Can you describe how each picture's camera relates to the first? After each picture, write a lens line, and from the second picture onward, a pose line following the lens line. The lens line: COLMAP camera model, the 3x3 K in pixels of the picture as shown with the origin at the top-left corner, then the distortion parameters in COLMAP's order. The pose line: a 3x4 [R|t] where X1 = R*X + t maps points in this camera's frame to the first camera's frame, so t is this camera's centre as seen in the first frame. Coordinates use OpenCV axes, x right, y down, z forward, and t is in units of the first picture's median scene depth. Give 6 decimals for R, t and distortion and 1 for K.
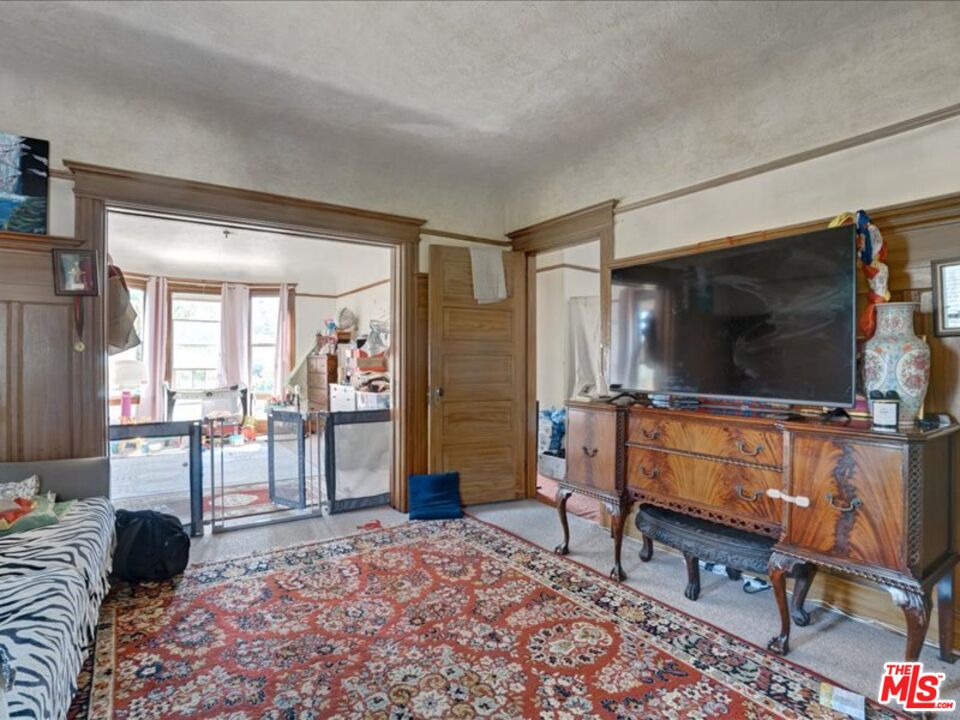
lens RADIAL K [[517.6, 0, 480.0], [0, 517.6, 360.0], [0, 0, 1]] dist [-0.053524, 0.000413]
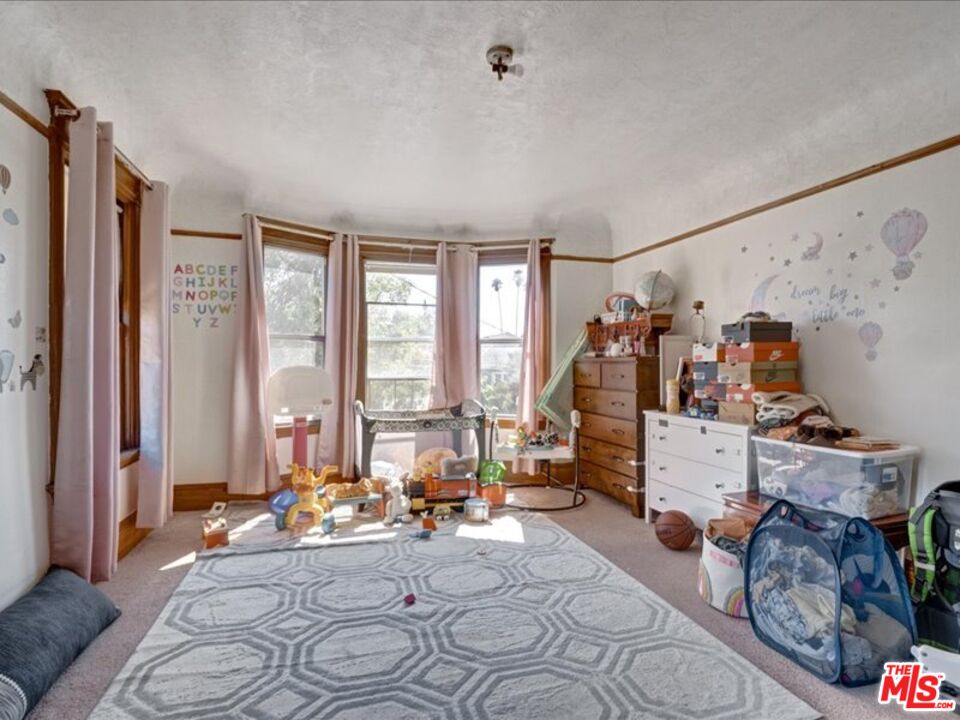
lens RADIAL K [[517.6, 0, 480.0], [0, 517.6, 360.0], [0, 0, 1]] dist [-0.053524, 0.000413]
pose [[0.959240, -0.002331, -0.282584, -0.288378], [0.001465, 0.999994, -0.003279, -0.004630], [0.282590, 0.002731, 0.959237, 0.421946]]
